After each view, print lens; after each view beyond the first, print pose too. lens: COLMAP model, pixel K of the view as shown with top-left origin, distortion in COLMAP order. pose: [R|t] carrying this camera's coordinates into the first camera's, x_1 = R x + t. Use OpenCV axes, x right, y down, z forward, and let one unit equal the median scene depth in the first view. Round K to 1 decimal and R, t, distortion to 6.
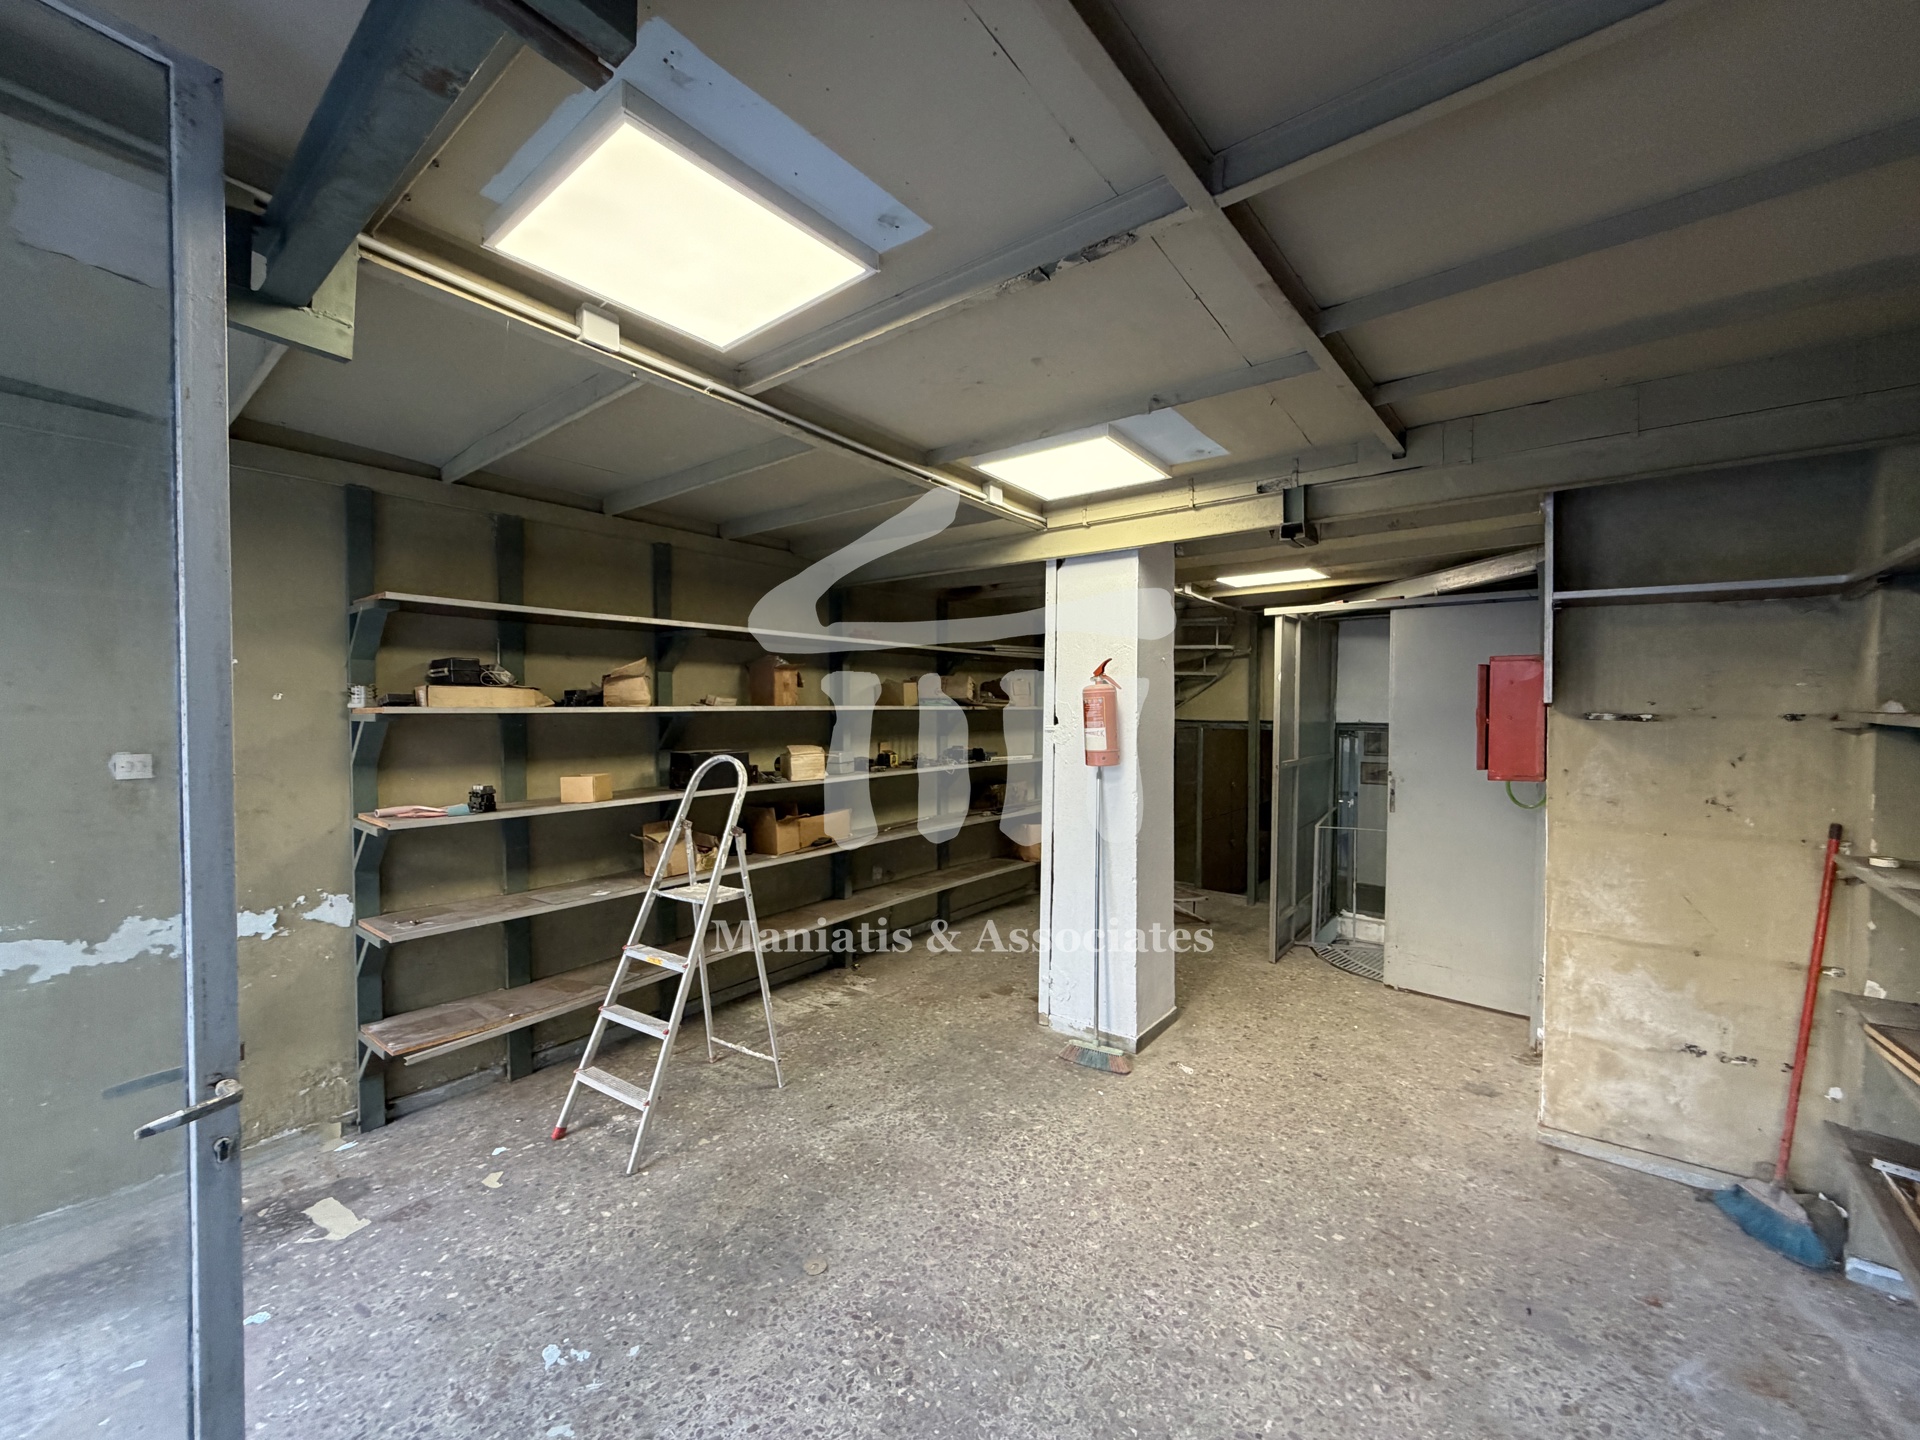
lens RADIAL K [[761.0, 0, 953.0], [0, 761.0, 725.7], [0, 0, 1]] dist [-0.000254, -0.000081]
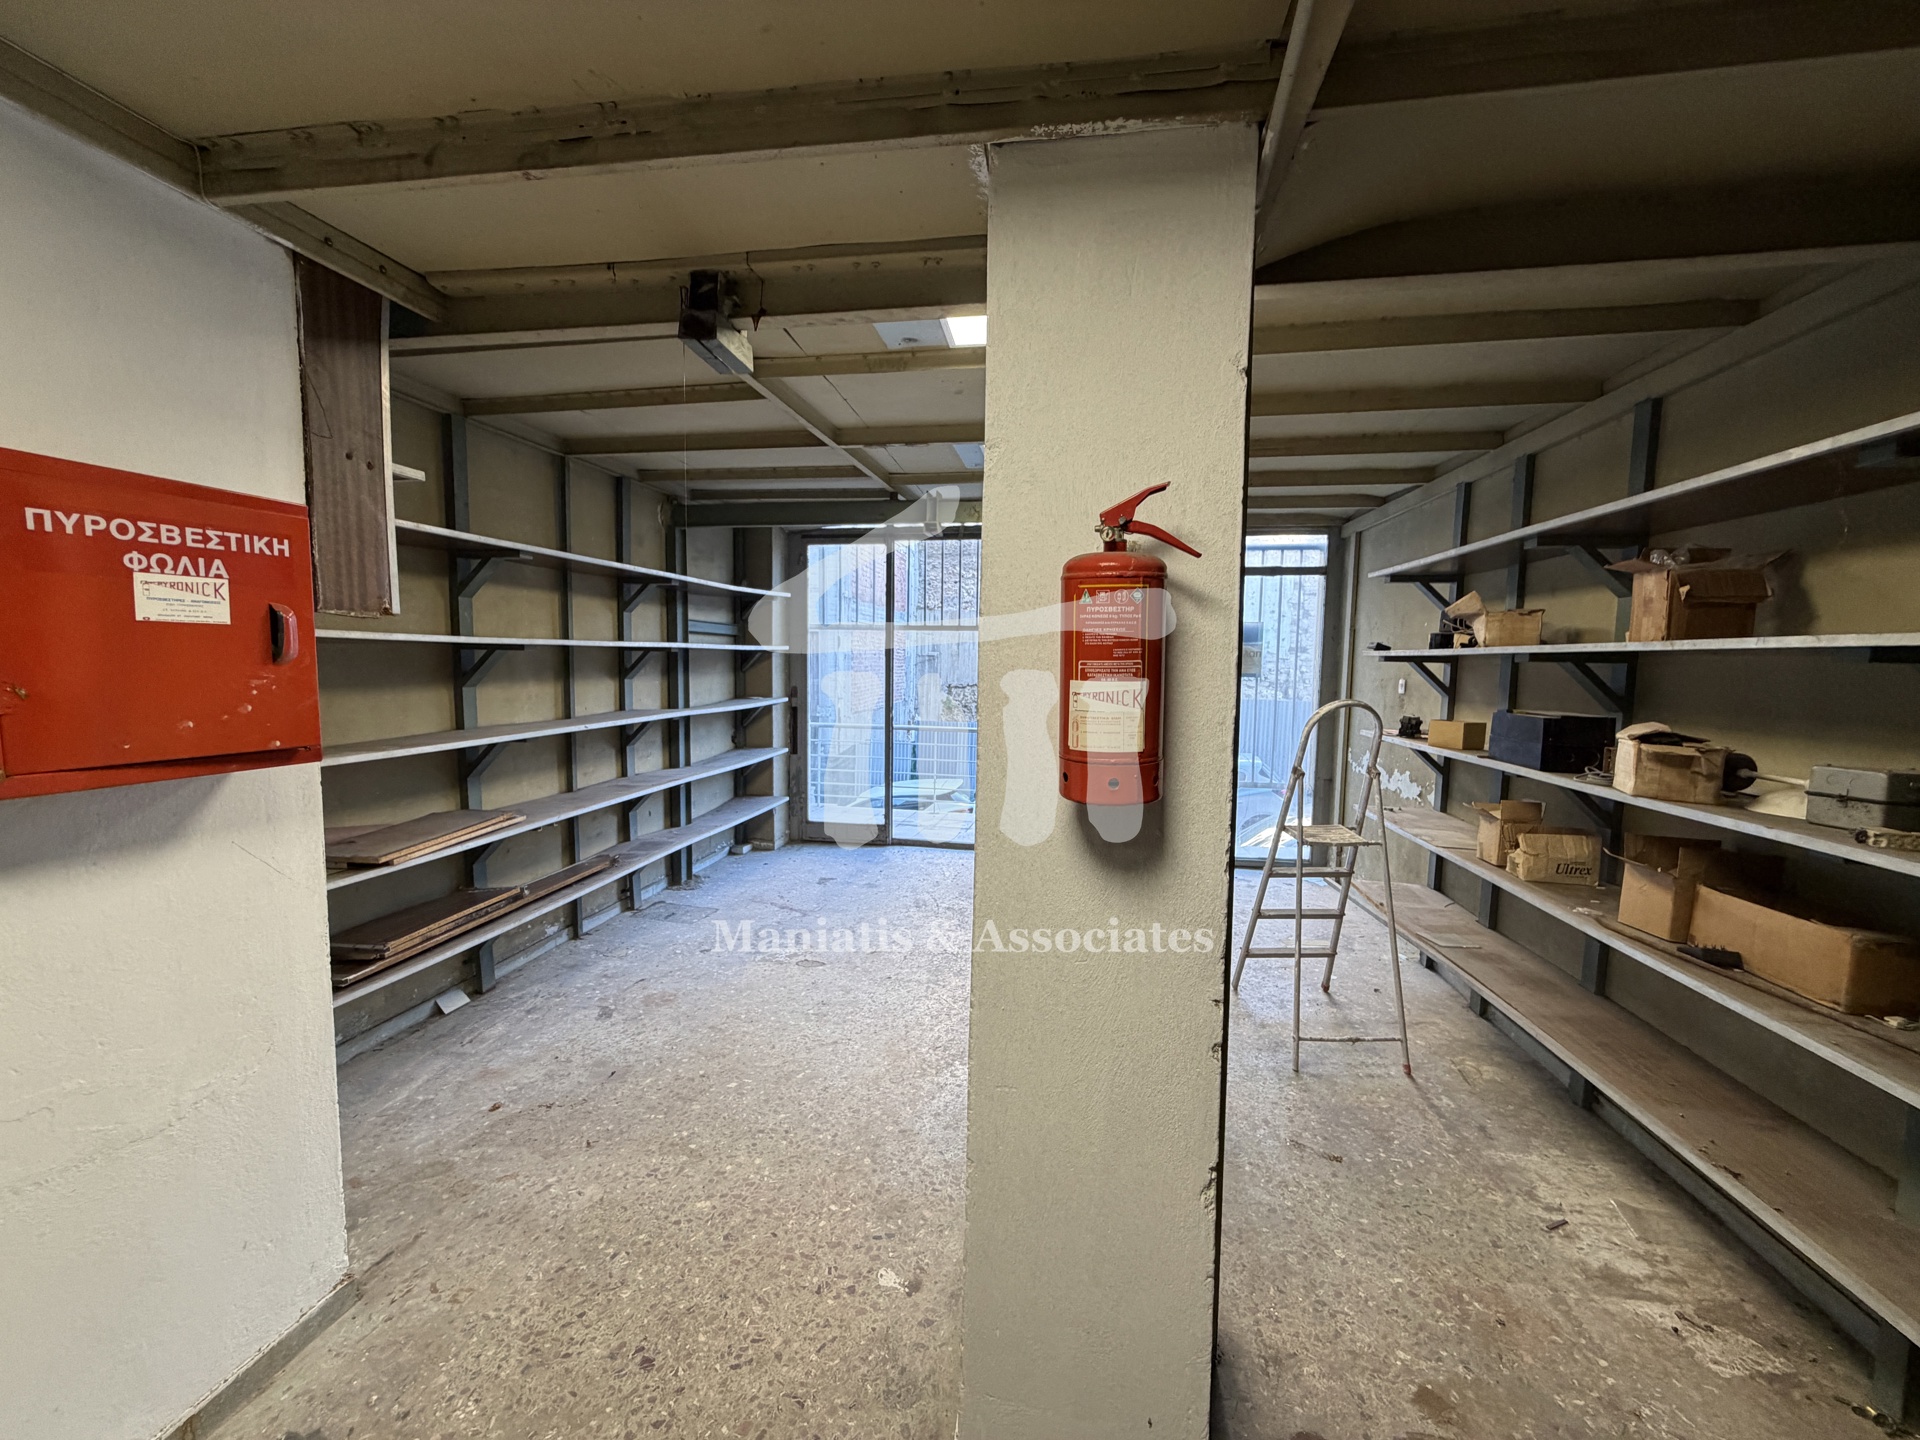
lens RADIAL K [[761.0, 0, 961.8], [0, 761.0, 716.2], [0, 0, 1]] dist [-0.000254, -0.000081]
pose [[-0.866825, 0.027469, -0.497855, 0.644808], [-0.028021, 0.994220, 0.103645, -0.025786], [0.497824, 0.103793, -0.861045, 1.786747]]
